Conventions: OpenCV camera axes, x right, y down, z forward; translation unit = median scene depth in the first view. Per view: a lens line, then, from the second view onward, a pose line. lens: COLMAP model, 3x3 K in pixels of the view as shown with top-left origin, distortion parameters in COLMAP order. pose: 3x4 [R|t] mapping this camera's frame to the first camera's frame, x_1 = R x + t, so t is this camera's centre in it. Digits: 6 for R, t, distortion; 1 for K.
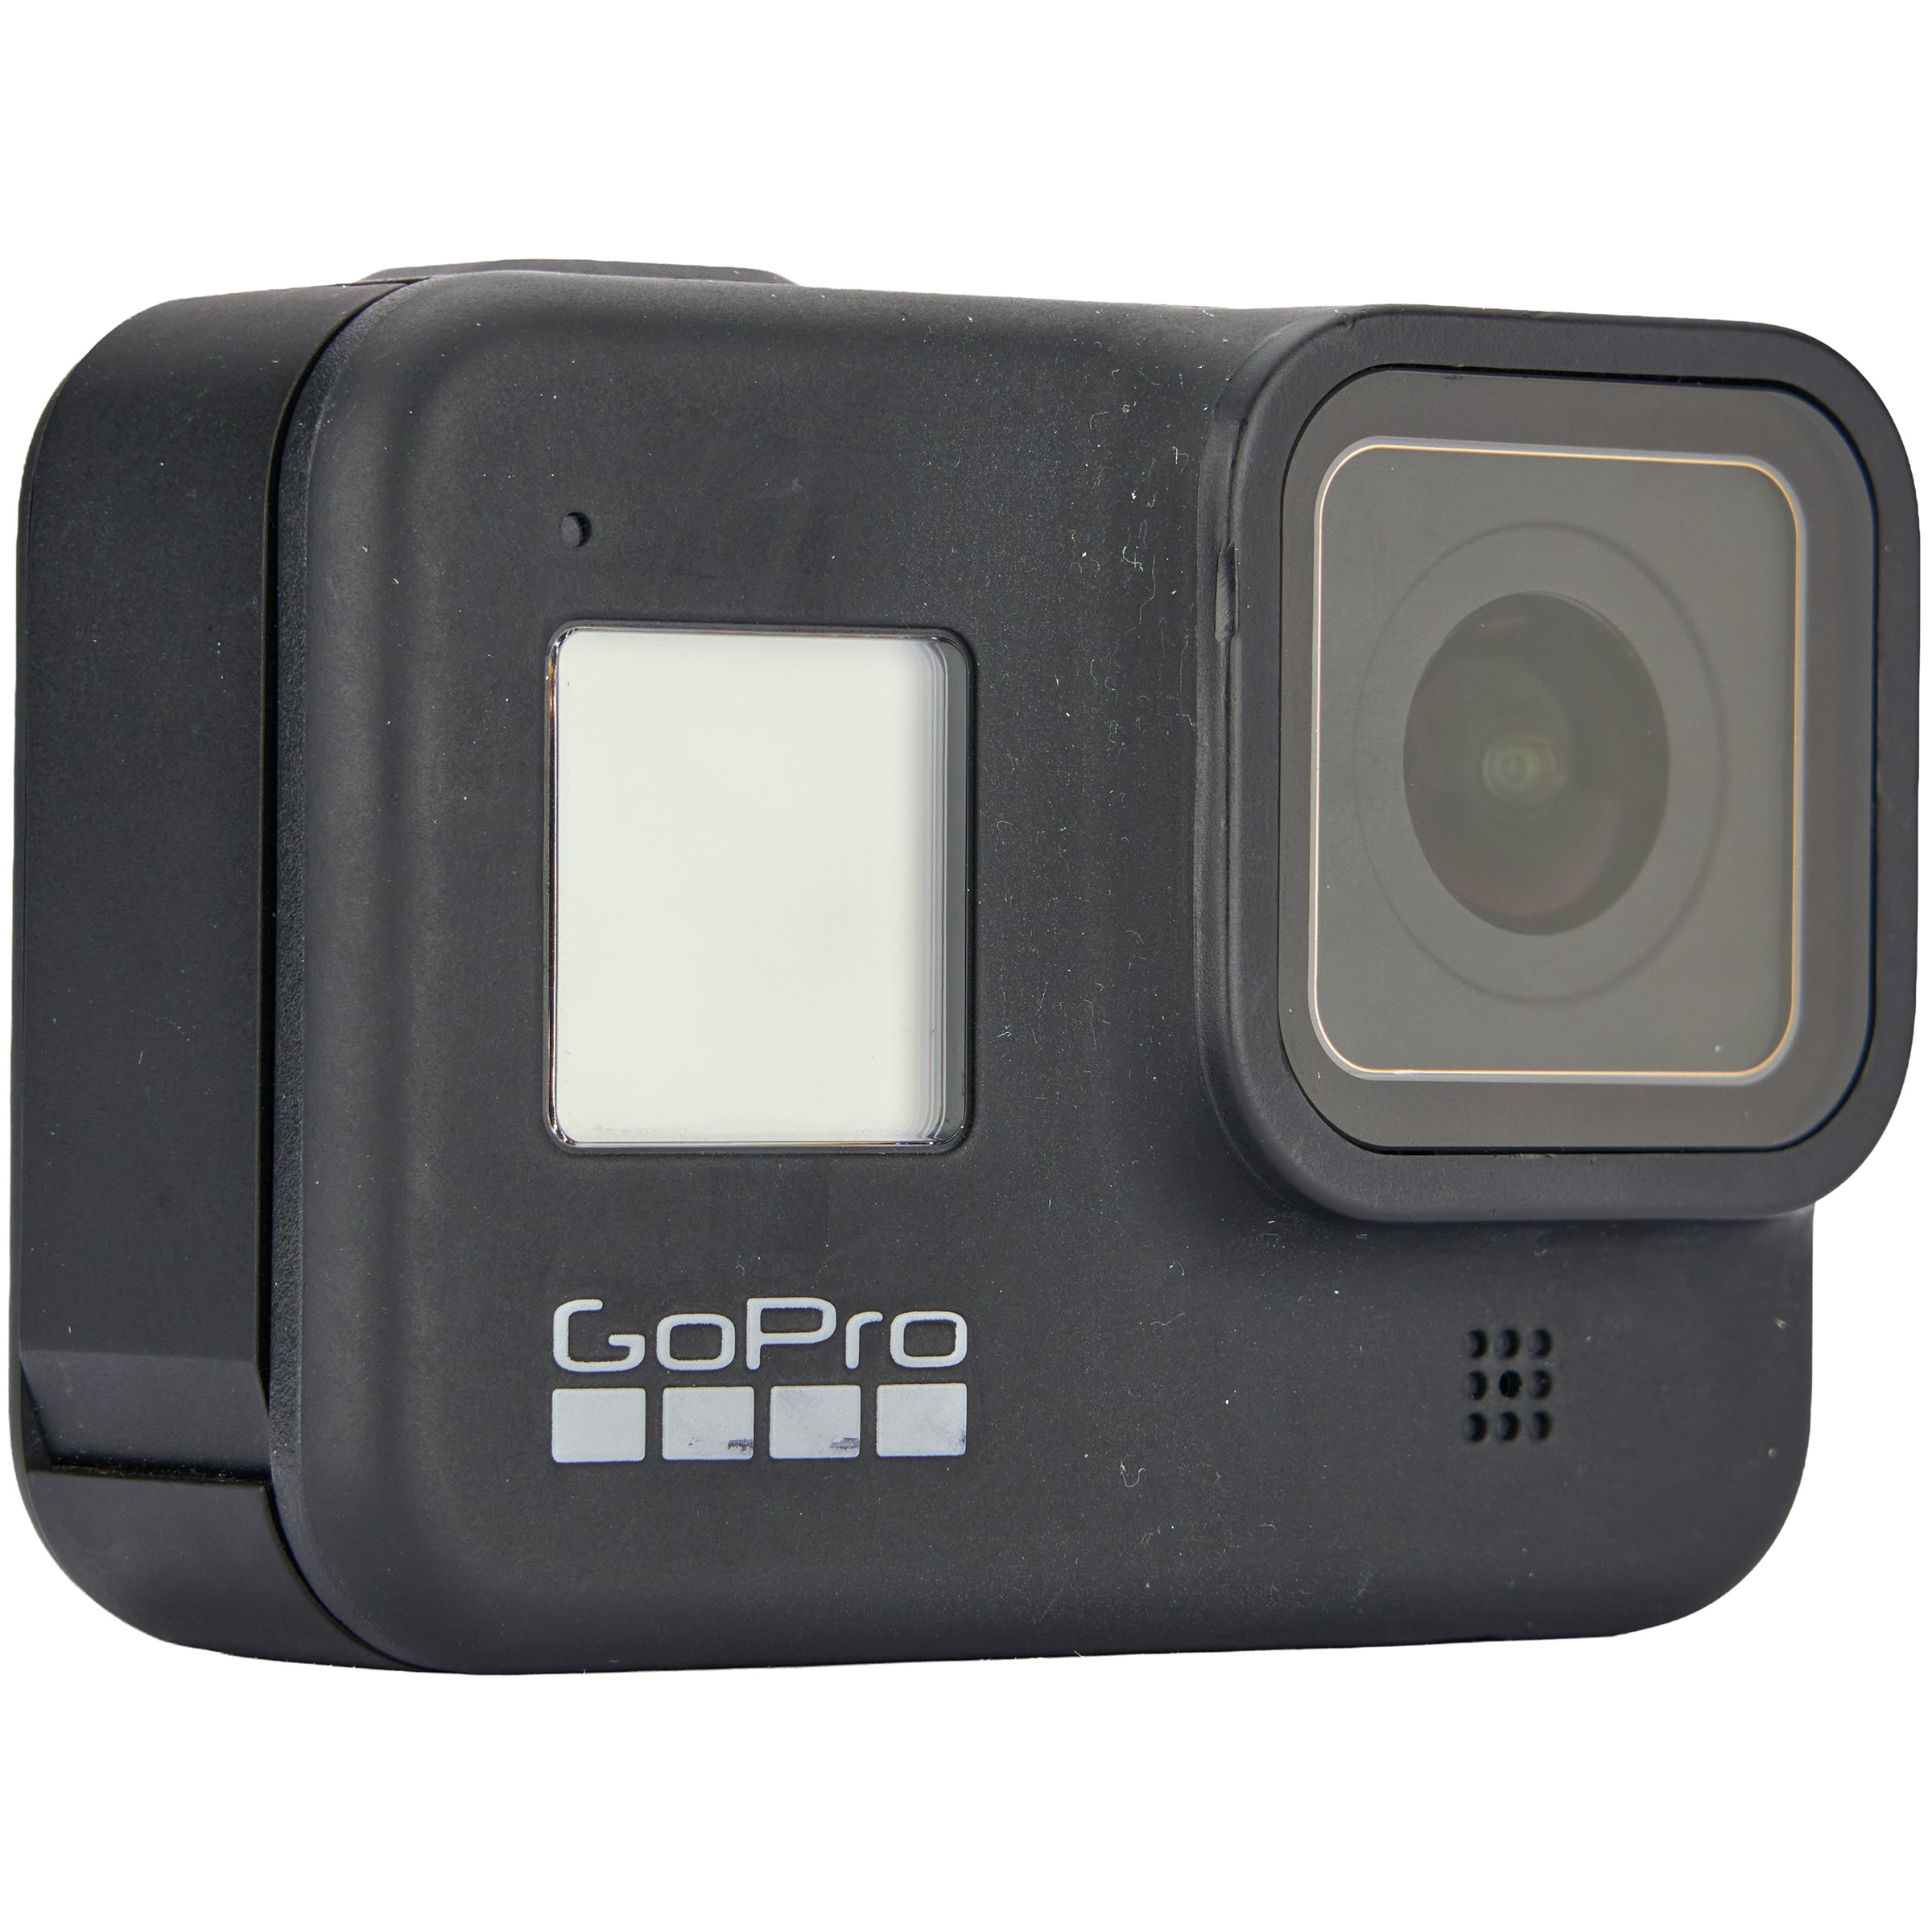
lens RADIAL K [[12861.8, 0, 964.8], [0, 12861.8, 962.6], [0, 0, 1]] dist [-0.859771, 0.000000]
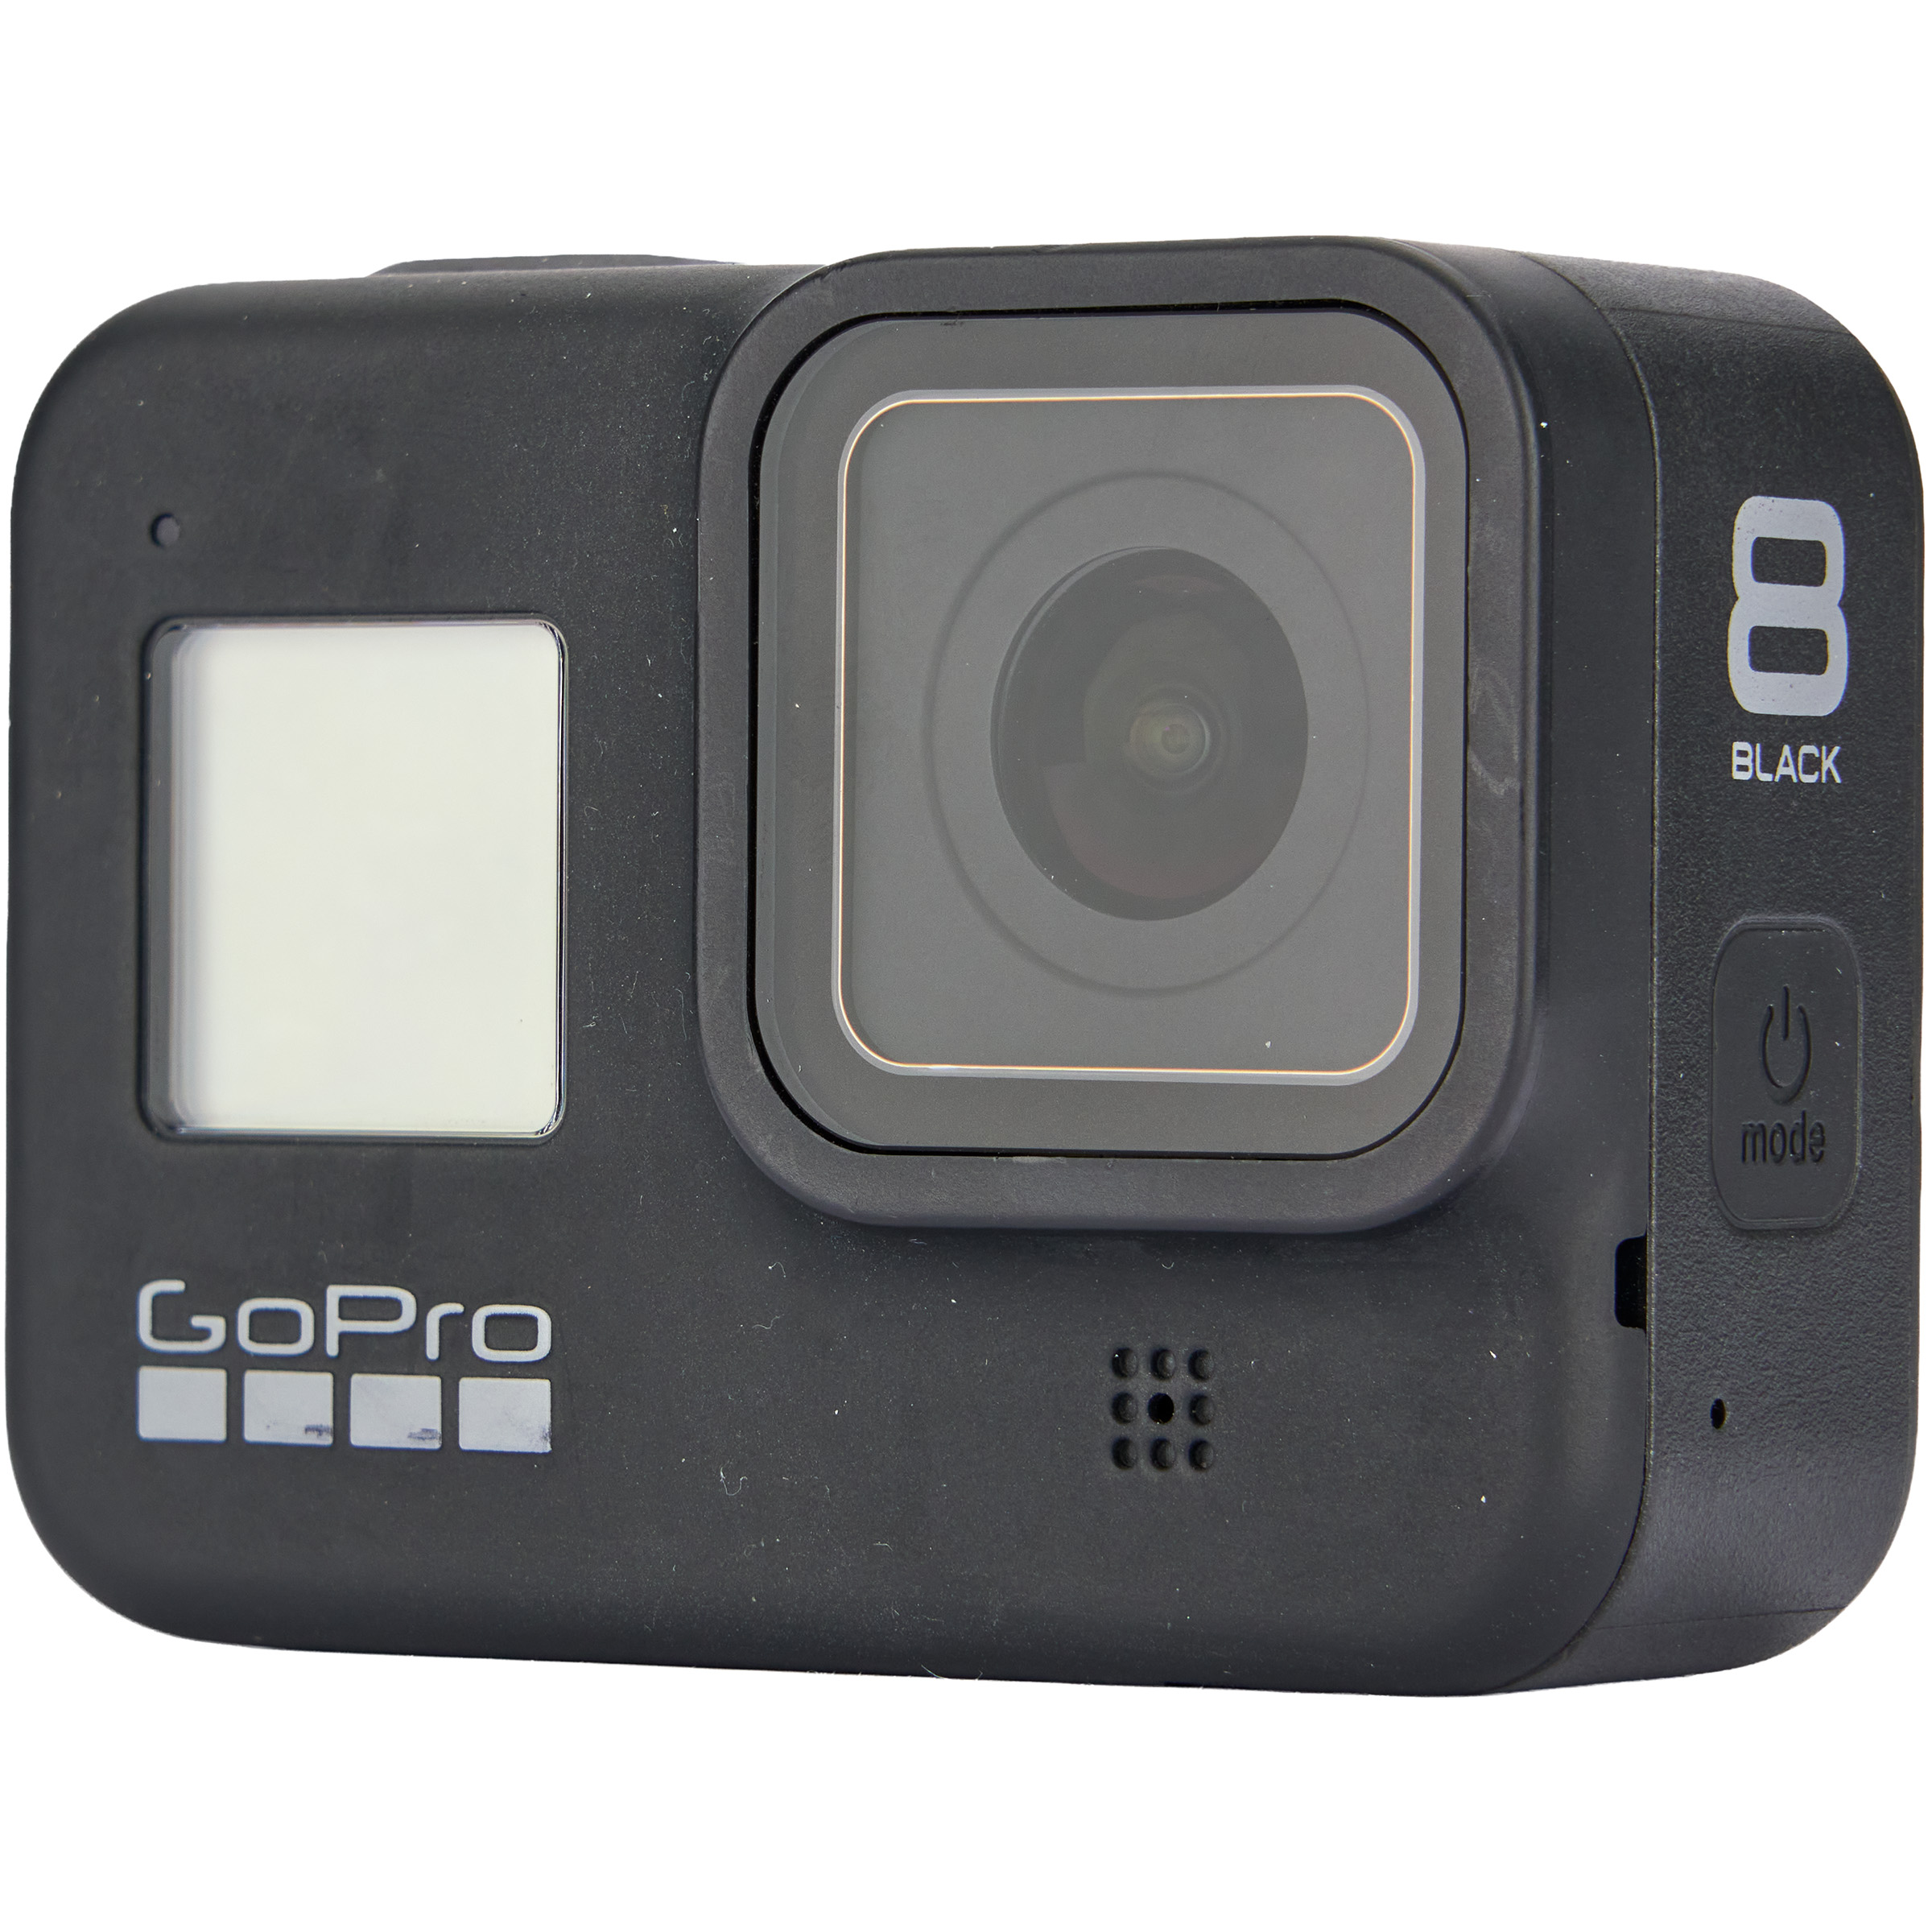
lens RADIAL K [[12861.8, 0, 964.5], [0, 12861.8, 968.4], [0, 0, 1]] dist [-0.859771, 0.000000]
pose [[0.349270, -0.004138, -0.937013, 0.927484], [-0.001934, 0.999985, -0.005137, 0.006265], [0.937020, 0.003606, 0.349256, 0.684504]]
